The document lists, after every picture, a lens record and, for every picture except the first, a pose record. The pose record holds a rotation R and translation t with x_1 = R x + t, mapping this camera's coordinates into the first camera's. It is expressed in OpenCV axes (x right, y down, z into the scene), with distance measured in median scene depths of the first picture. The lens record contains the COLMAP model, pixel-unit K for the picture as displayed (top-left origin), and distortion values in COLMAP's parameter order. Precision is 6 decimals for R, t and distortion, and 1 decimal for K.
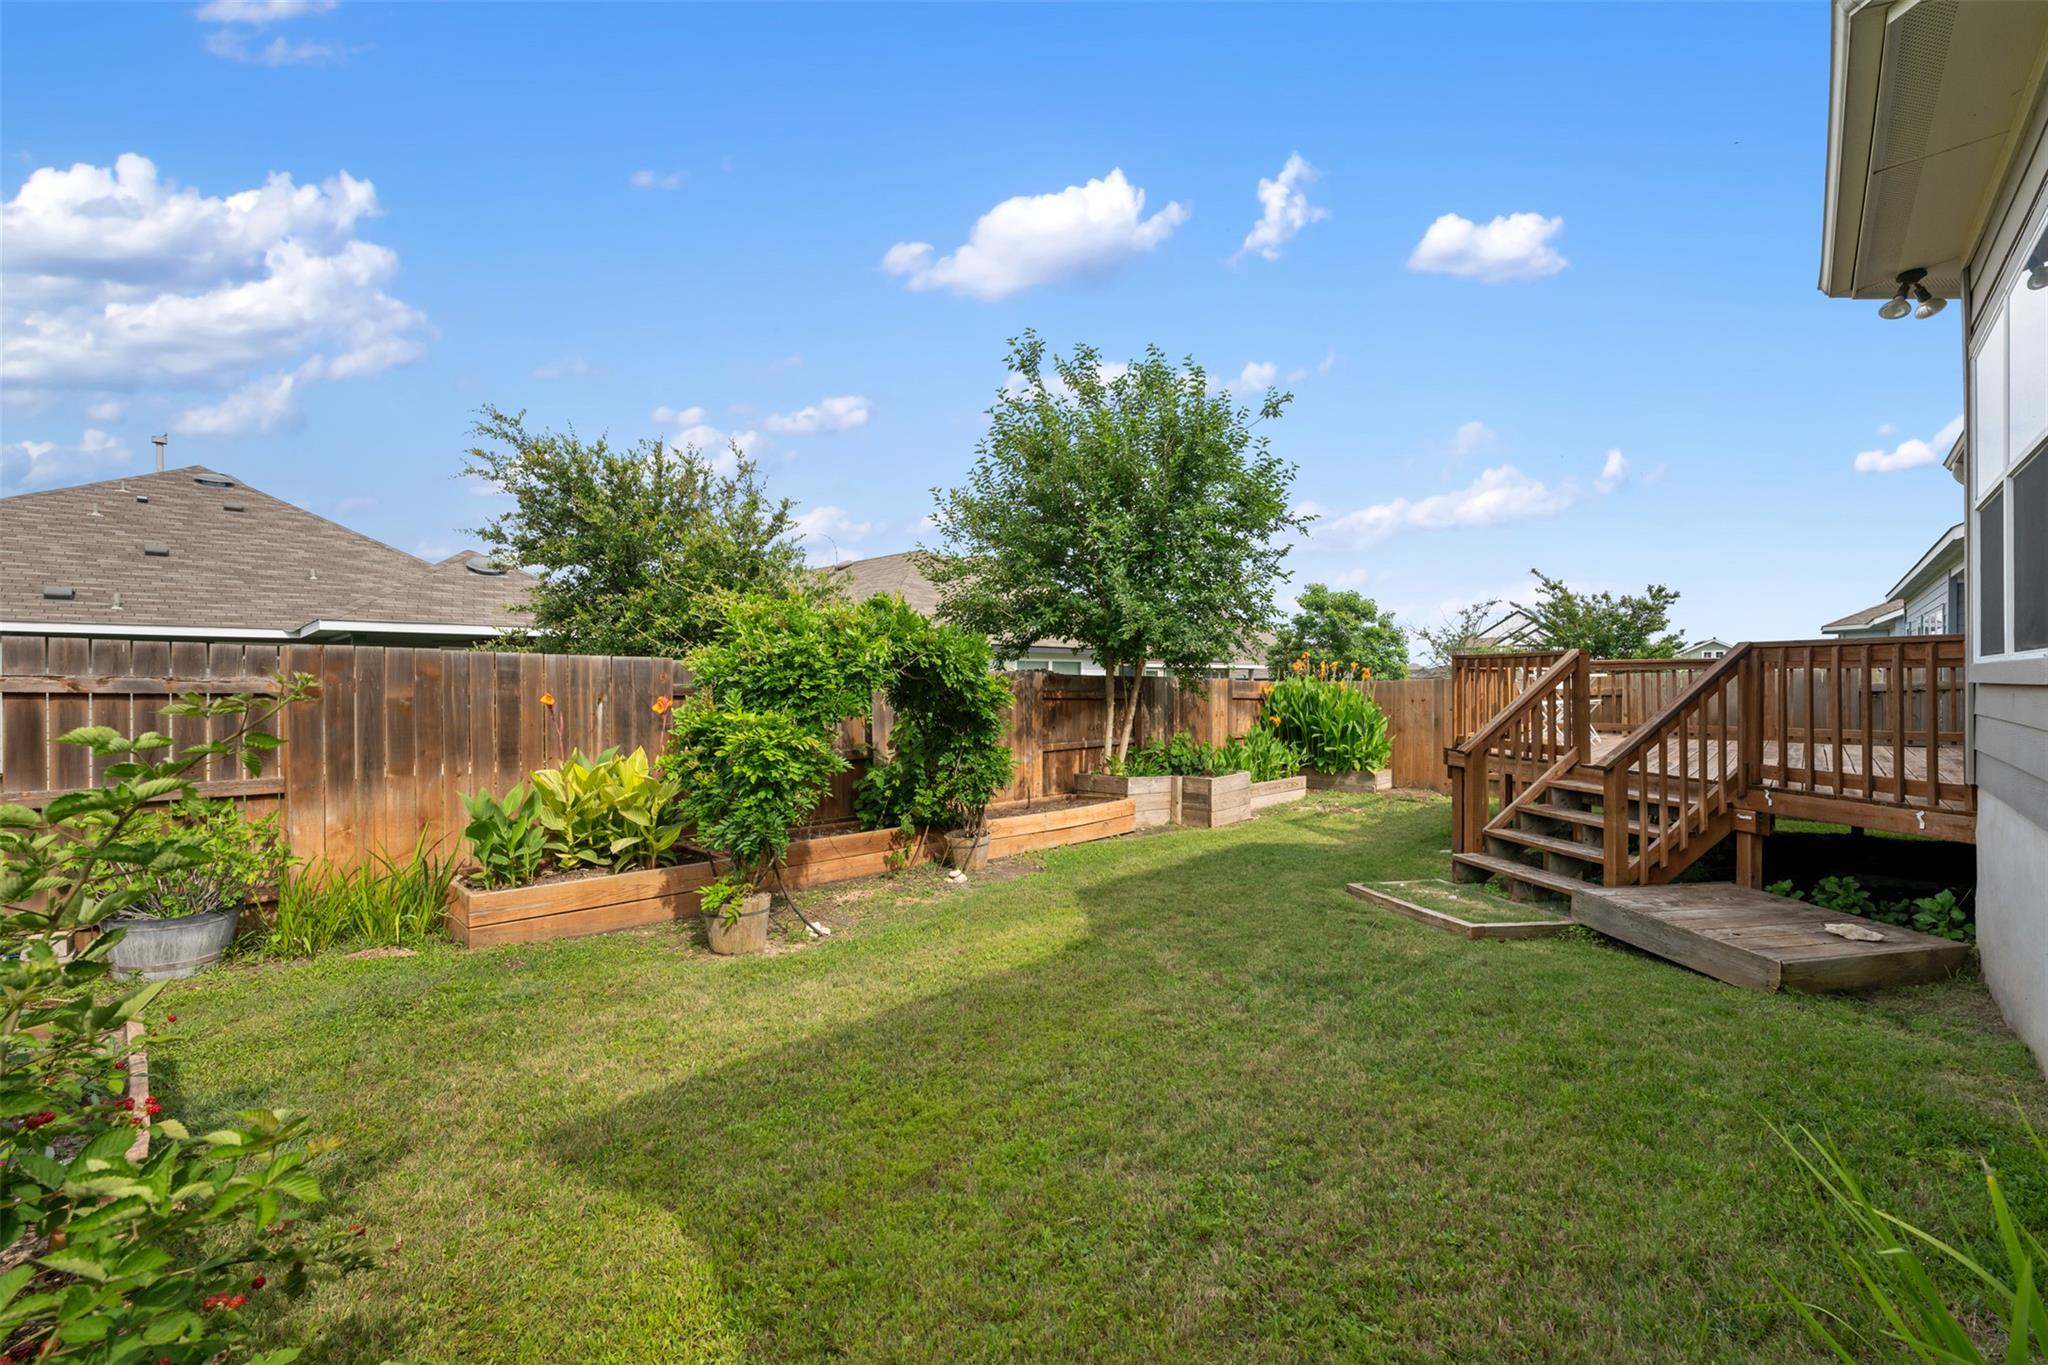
lens RADIAL K [[814.0, 0, 1024.2], [0, 814.0, 682.9], [0, 0, 1]] dist [-0.003611, -0.000338]
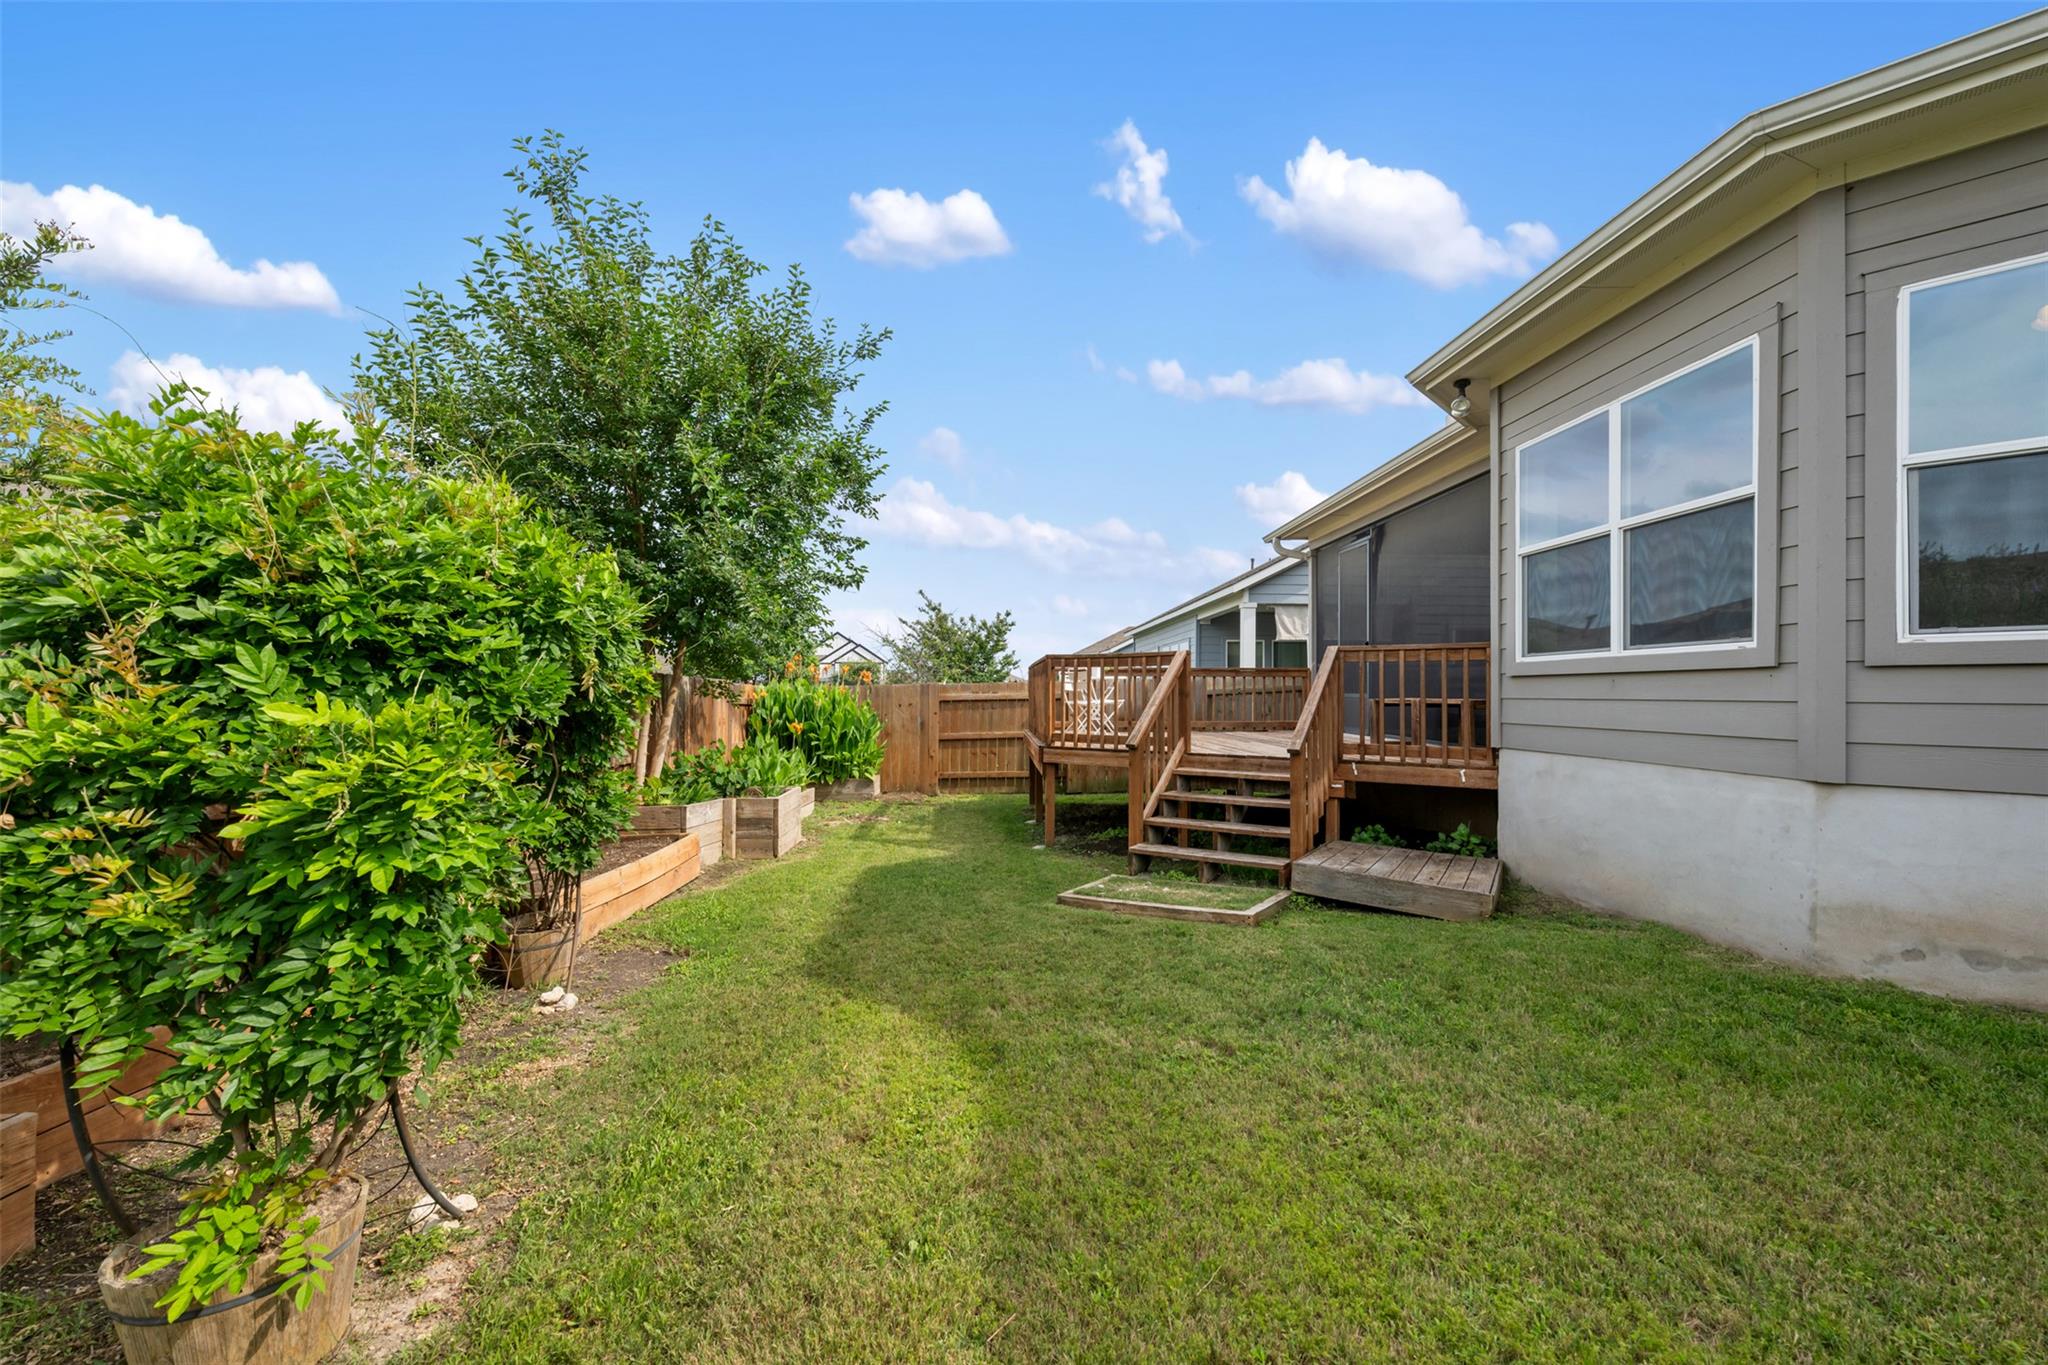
lens RADIAL K [[814.0, 0, 1023.7], [0, 814.0, 692.2], [0, 0, 1]] dist [-0.003611, -0.000338]
pose [[0.697413, 0.005628, 0.716648, -0.179906], [-0.001707, 0.999979, -0.006192, 0.015720], [-0.716668, 0.003095, 0.697408, 0.244362]]
